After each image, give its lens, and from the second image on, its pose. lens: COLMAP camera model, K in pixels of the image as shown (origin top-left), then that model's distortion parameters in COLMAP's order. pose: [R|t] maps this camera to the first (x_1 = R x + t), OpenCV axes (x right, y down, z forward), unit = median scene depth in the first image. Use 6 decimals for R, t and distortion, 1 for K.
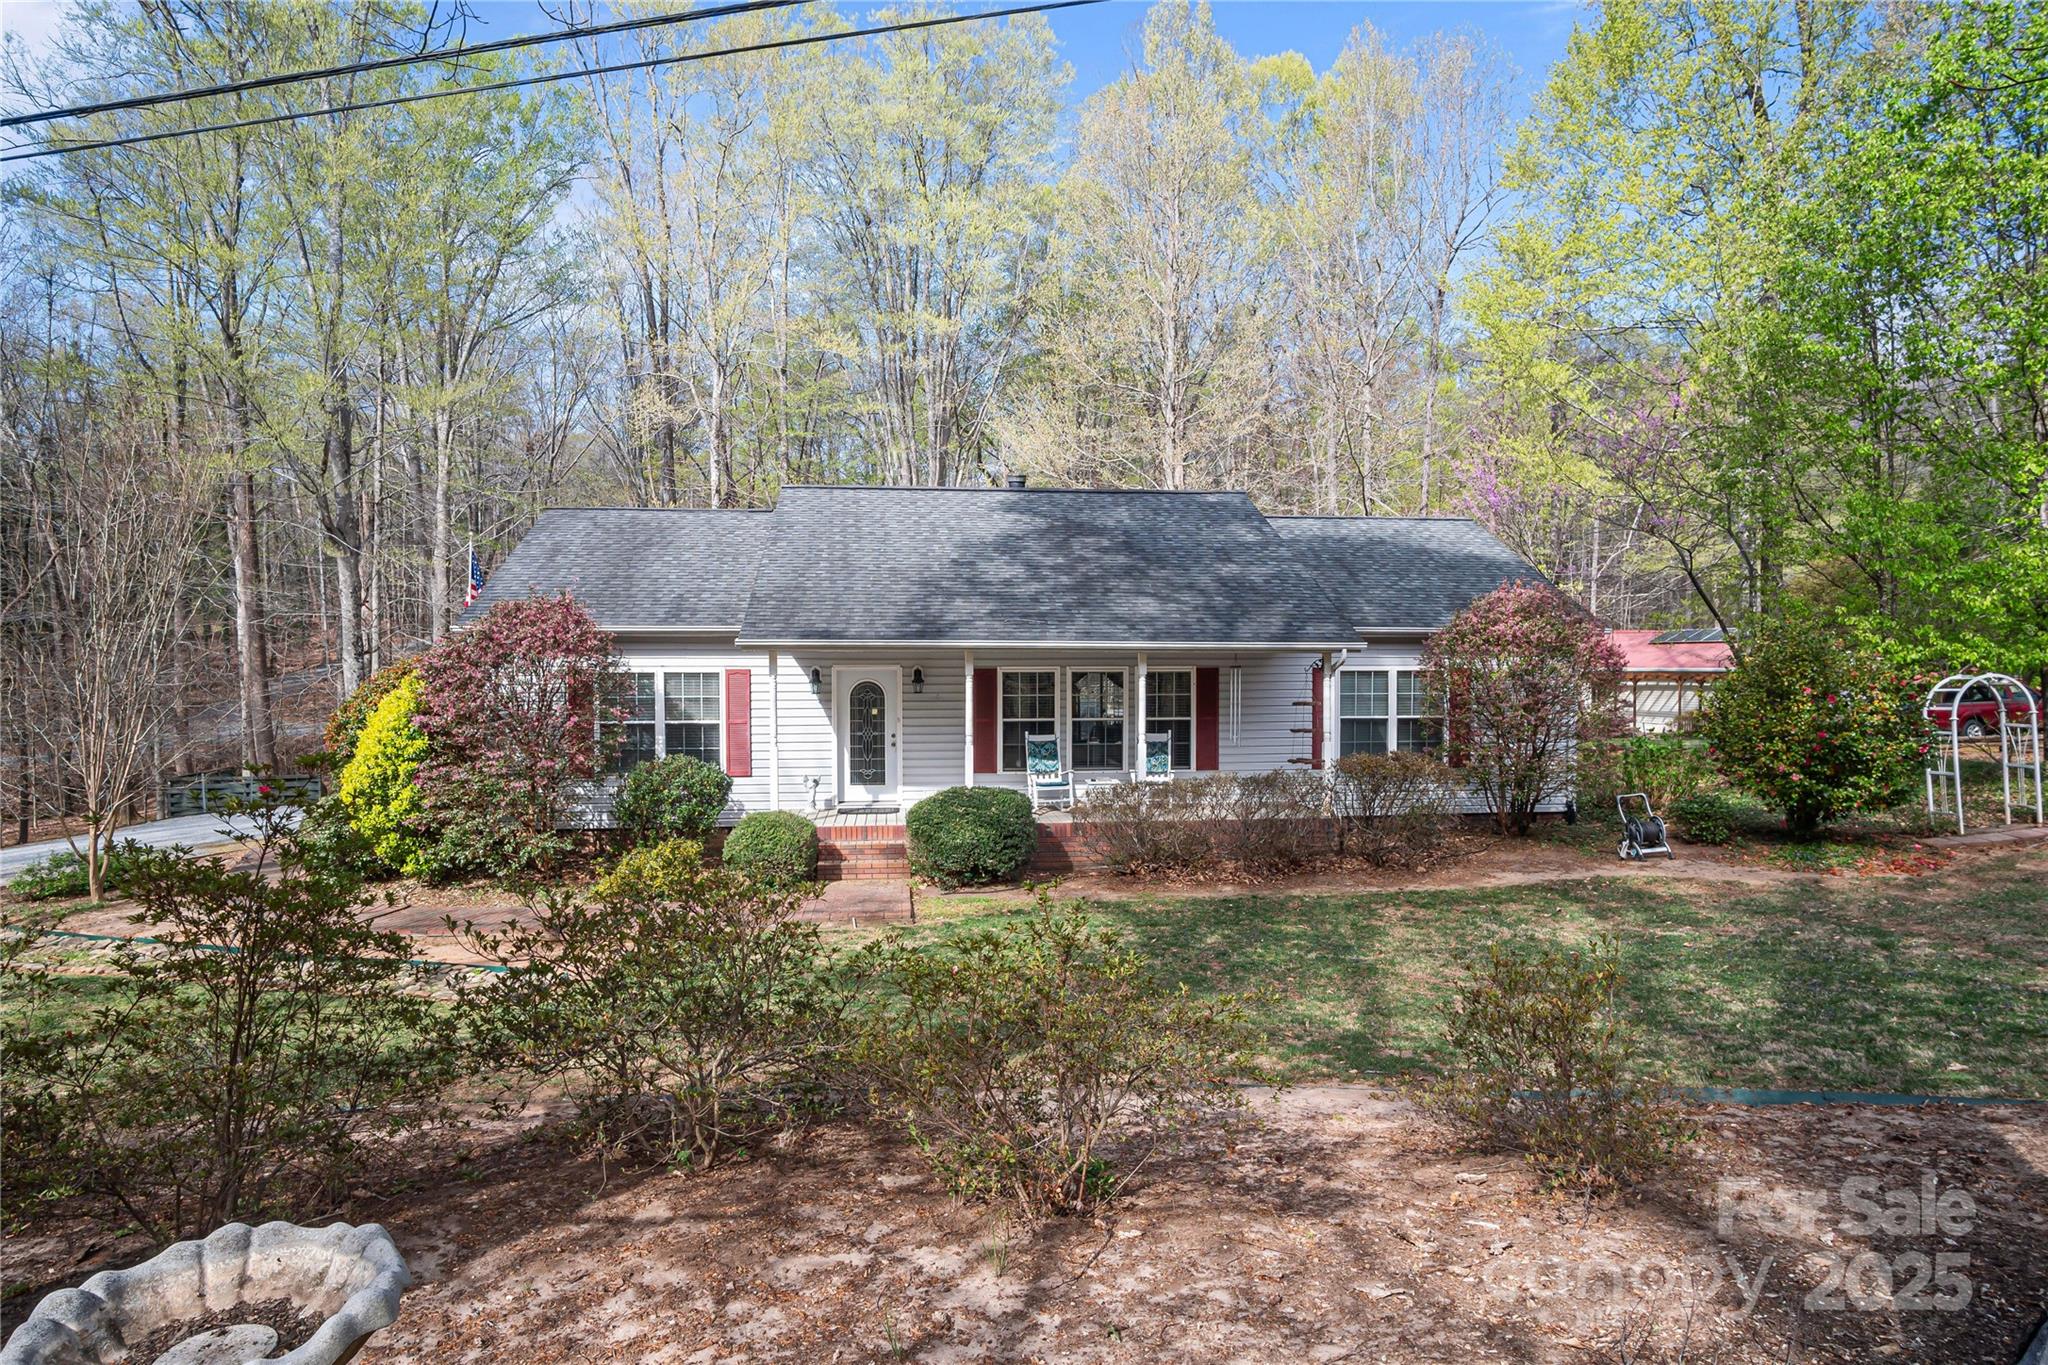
lens RADIAL K [[1169.8, 0, 1026.0], [0, 1169.8, 660.2], [0, 0, 1]] dist [-0.026139, 0.002481]
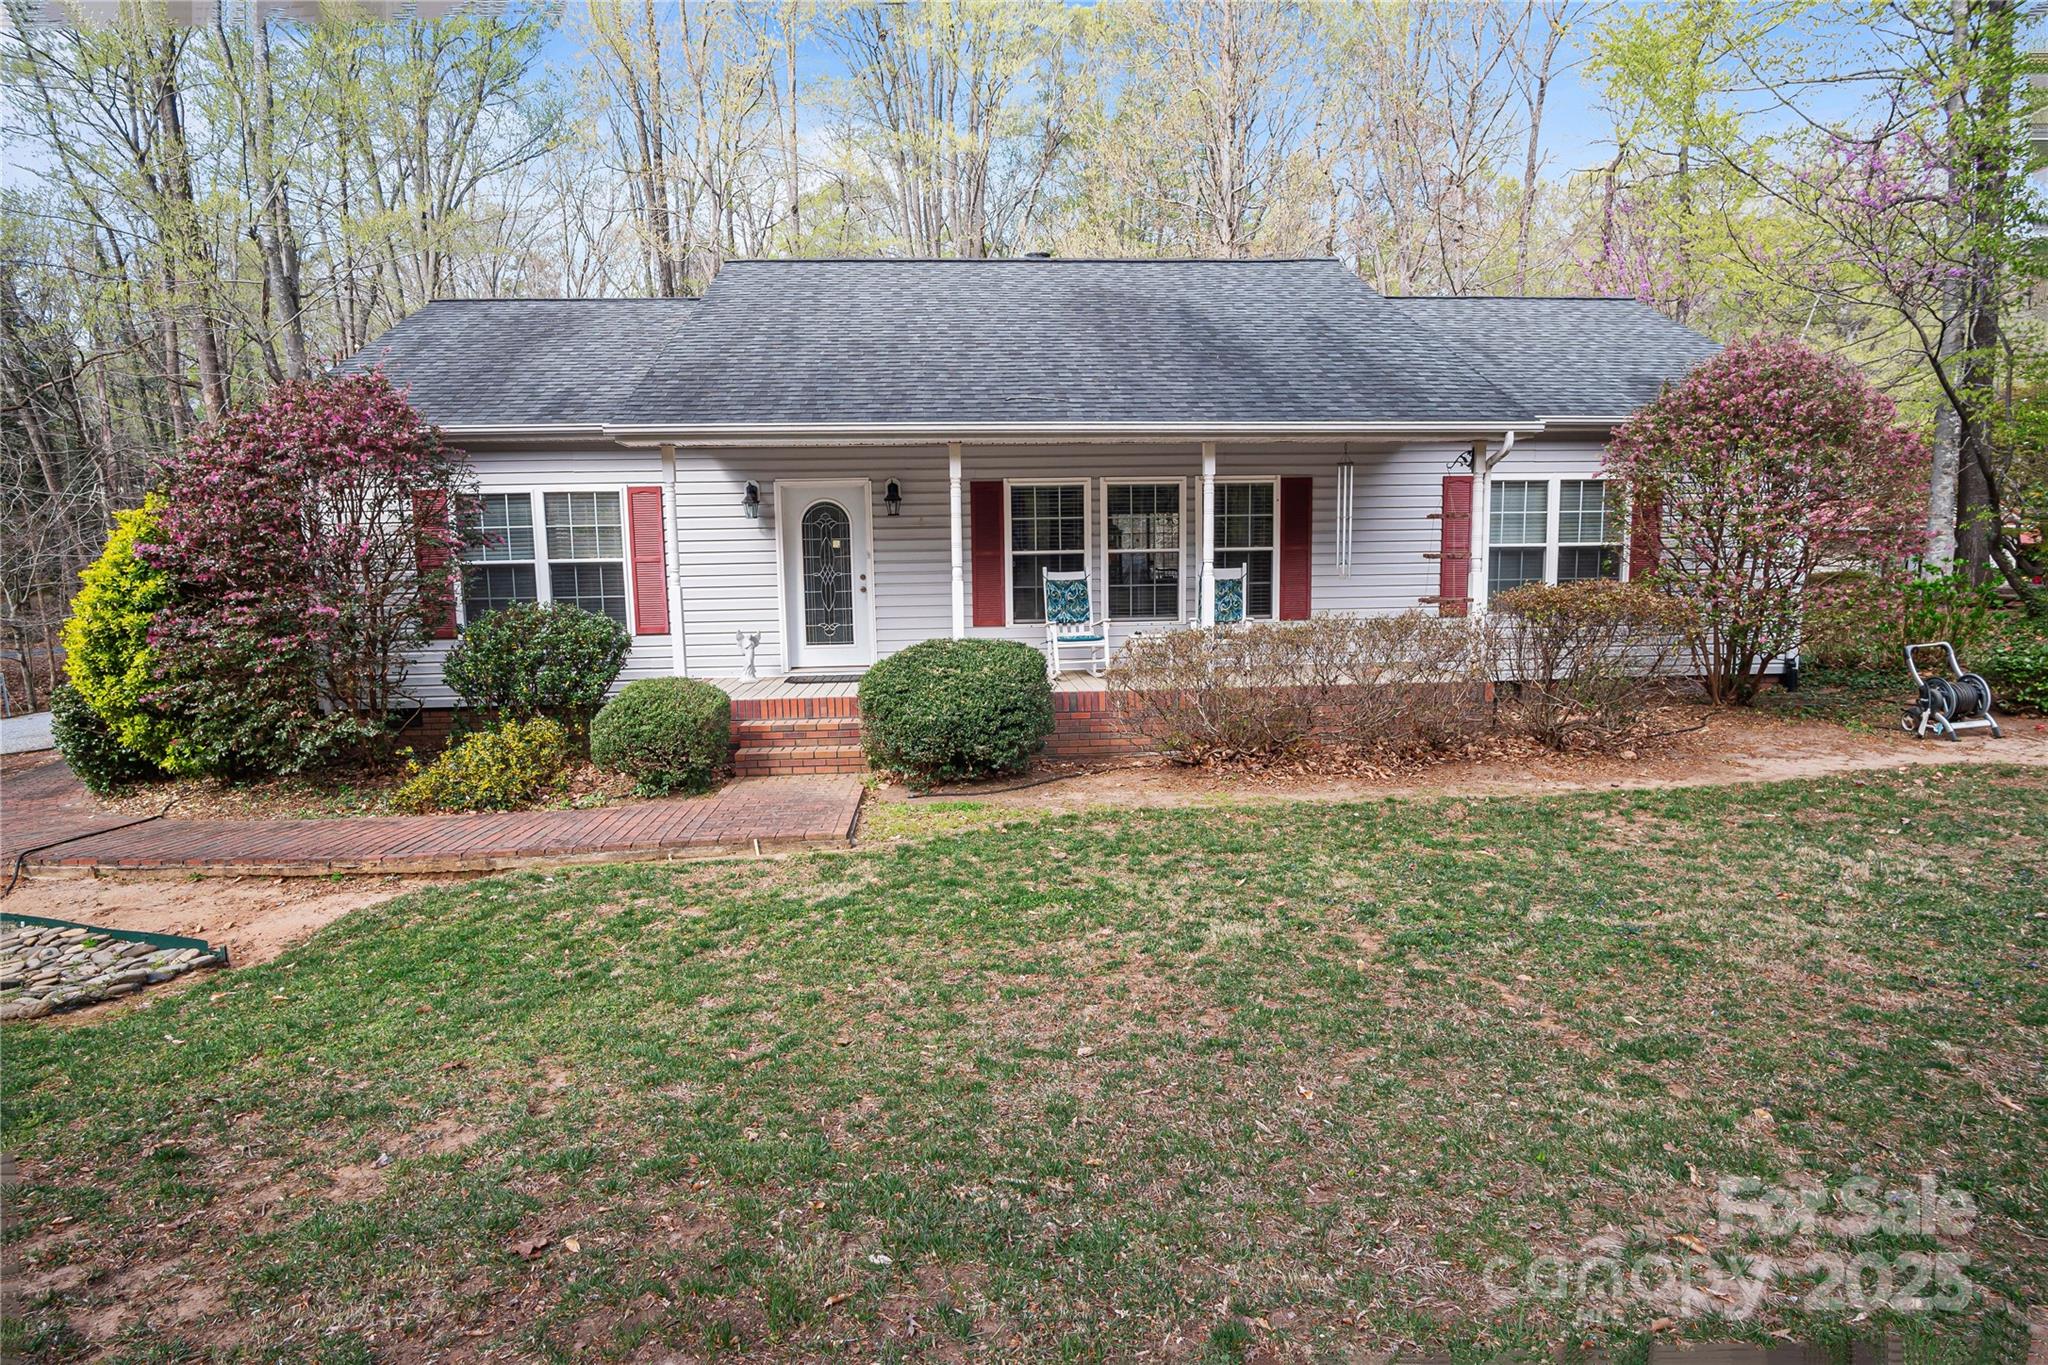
lens RADIAL K [[1169.8, 0, 1026.0], [0, 1169.8, 660.2], [0, 0, 1]] dist [-0.026139, 0.002481]
pose [[0.999146, -0.010457, -0.039962, 0.017605], [0.014439, 0.994813, 0.100694, 0.046479], [0.038702, -0.101185, 0.994115, 0.286746]]
